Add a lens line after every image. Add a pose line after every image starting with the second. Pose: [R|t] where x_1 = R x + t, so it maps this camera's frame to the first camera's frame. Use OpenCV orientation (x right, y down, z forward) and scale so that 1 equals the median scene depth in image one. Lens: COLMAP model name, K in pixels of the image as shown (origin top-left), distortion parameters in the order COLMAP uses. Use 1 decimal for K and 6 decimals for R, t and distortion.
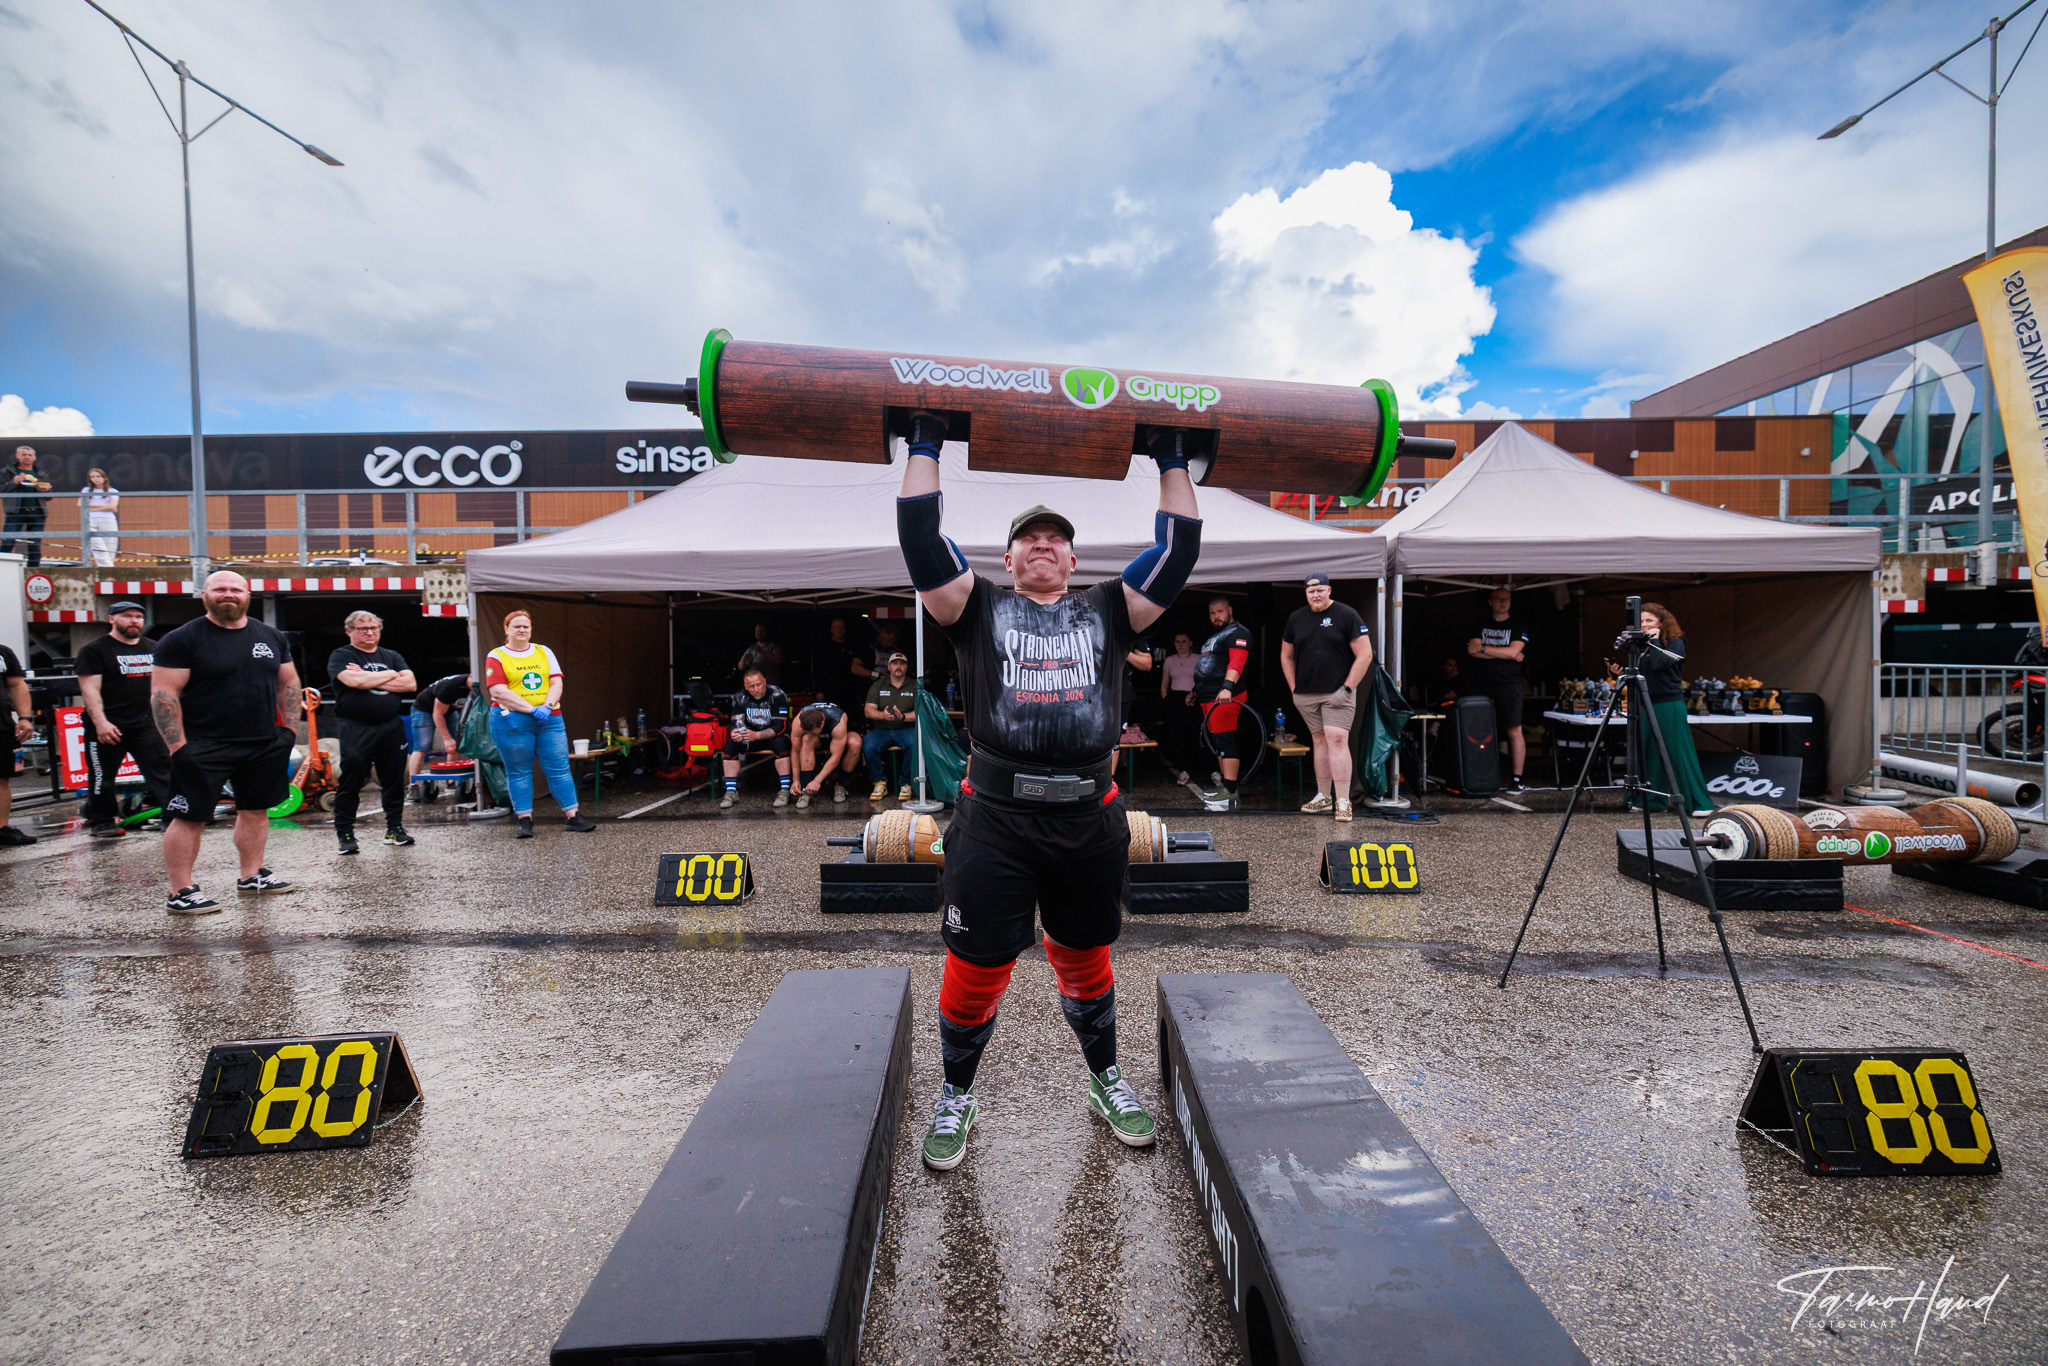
lens RADIAL K [[850.9, 0, 1016.3], [0, 850.9, 675.5], [0, 0, 1]] dist [-0.001703, 0.000781]
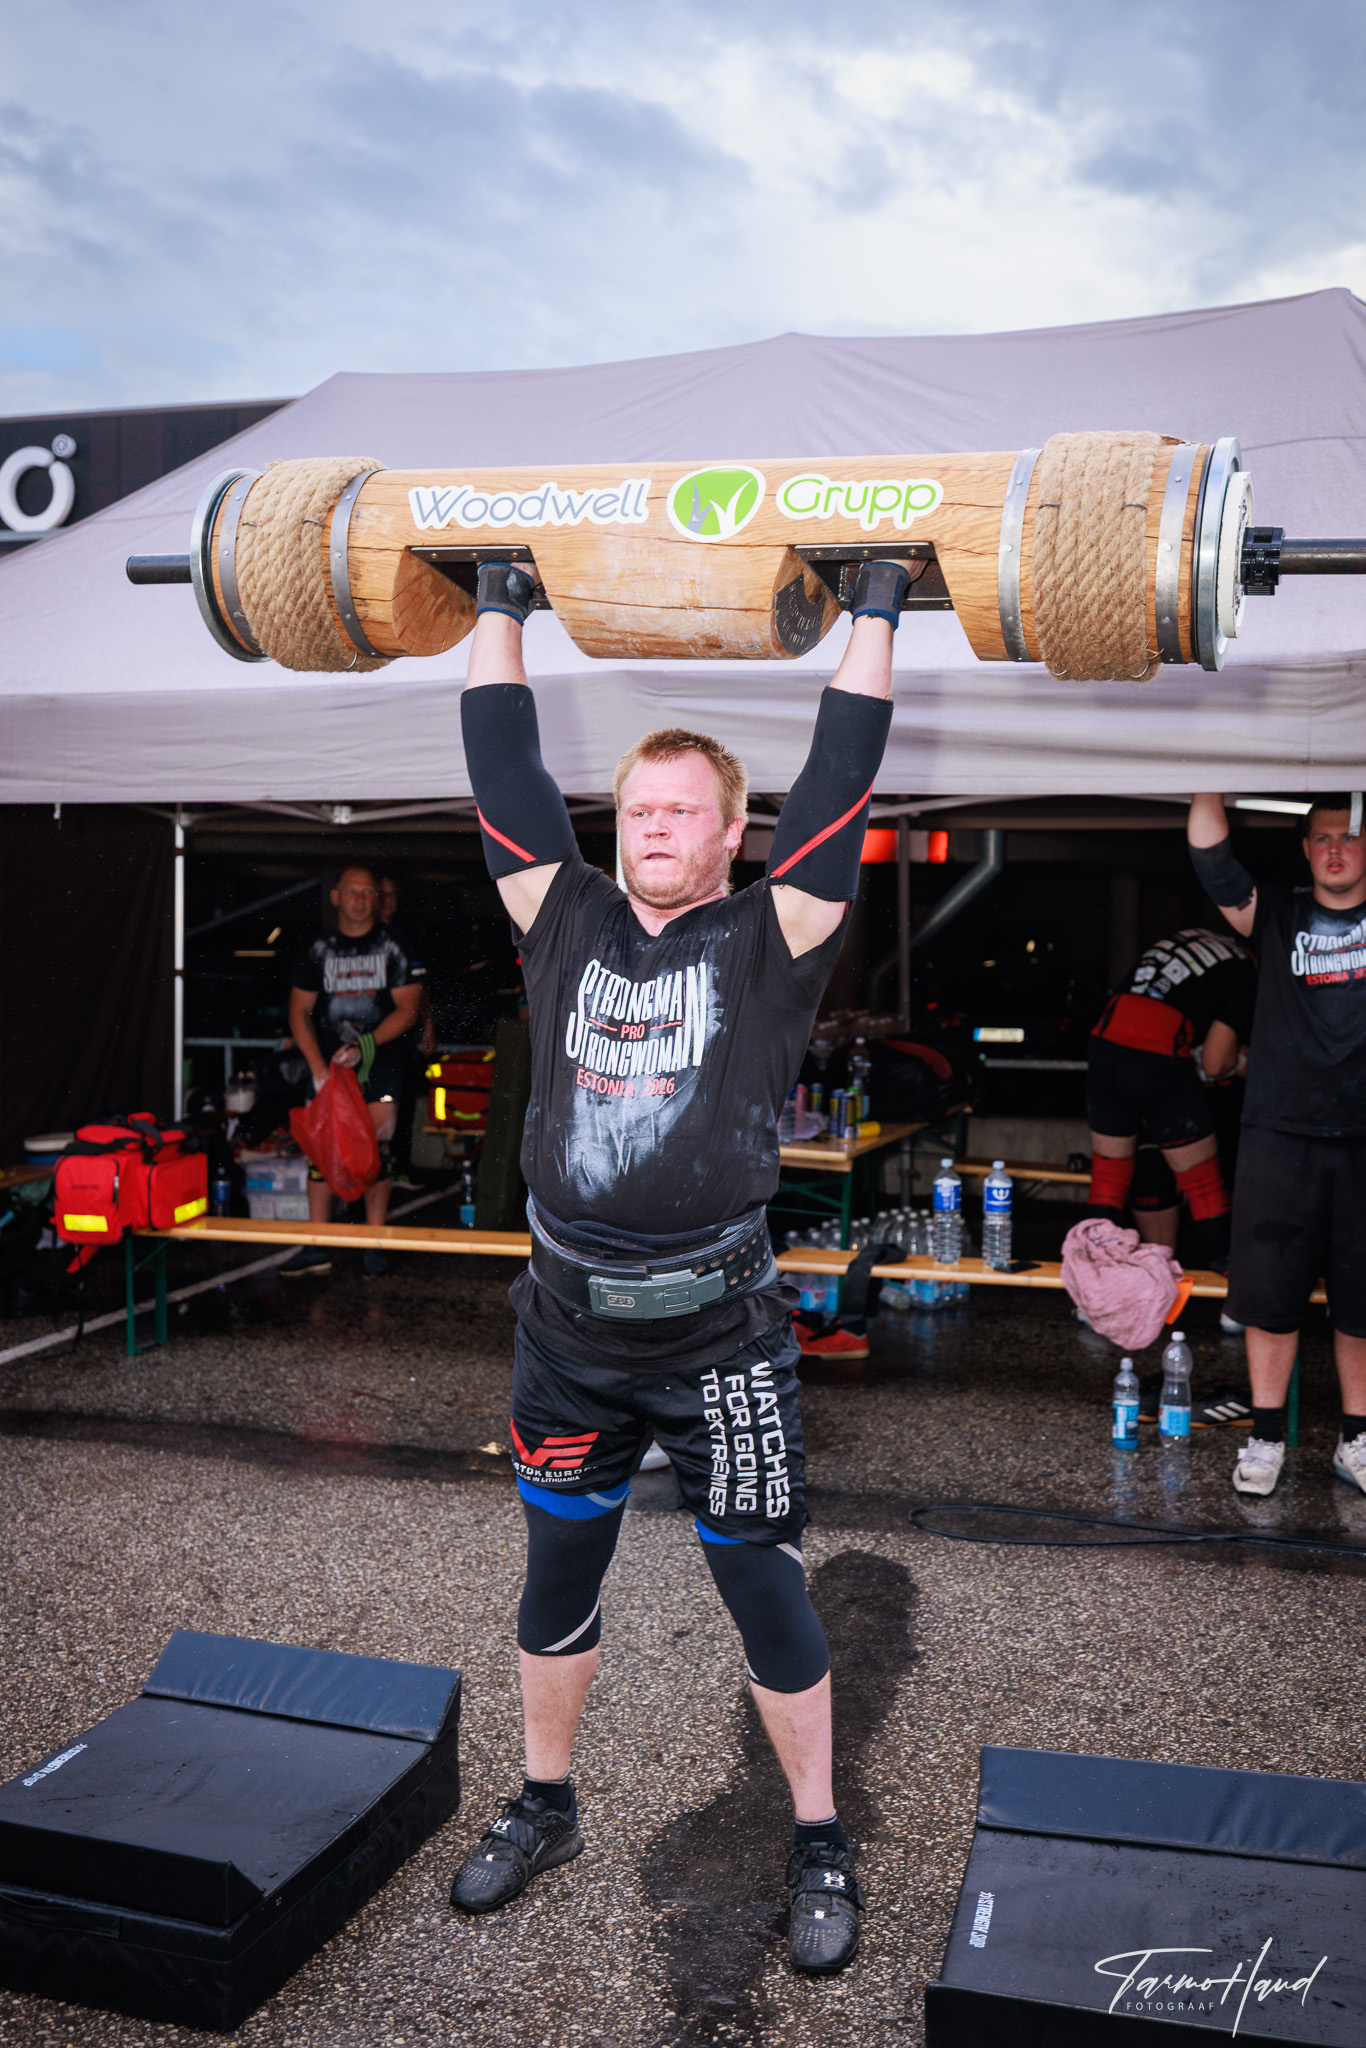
lens RADIAL K [[1962.4, 0, 676.8], [0, 1962.4, 1045.8], [0, 0, 1]] dist [0.002082, 0.000000]
pose [[0.961056, 0.038614, -0.273642, 0.111943], [-0.025300, 0.998326, 0.052018, -0.044666], [0.275192, -0.043069, 0.960424, 0.246995]]
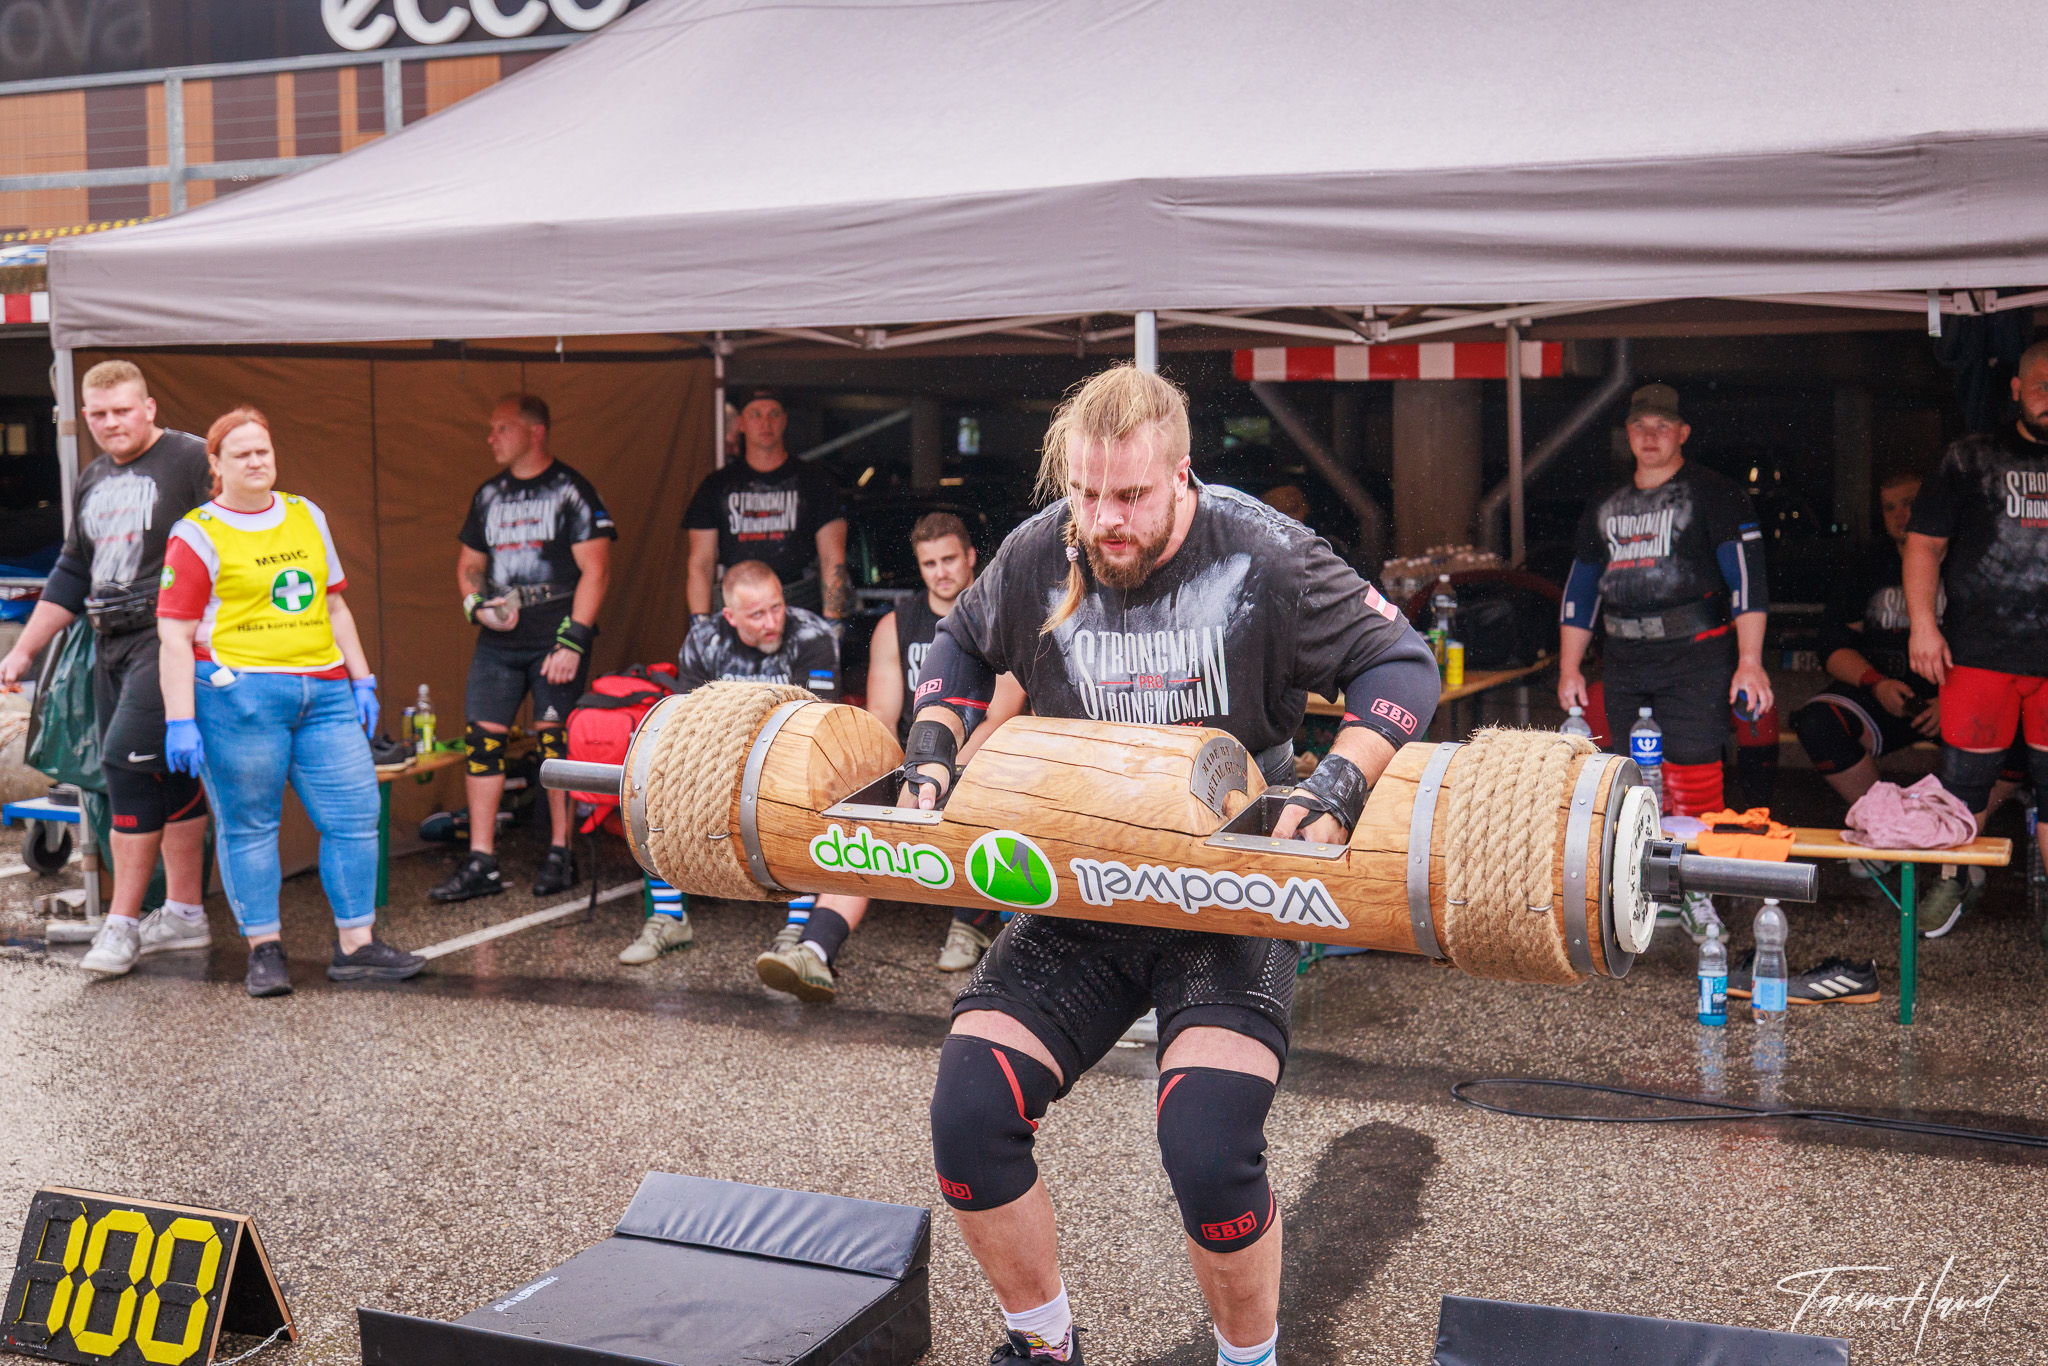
lens RADIAL K [[2318.4, 0, 1100.3], [0, 2318.4, 563.7], [0, 0, 1]] dist [0.004312, 0.000000]
pose [[0.926288, 0.022112, -0.376167, 0.179158], [-0.008736, 0.999269, 0.037228, -0.042280], [0.376715, -0.031198, 0.925804, 0.195980]]
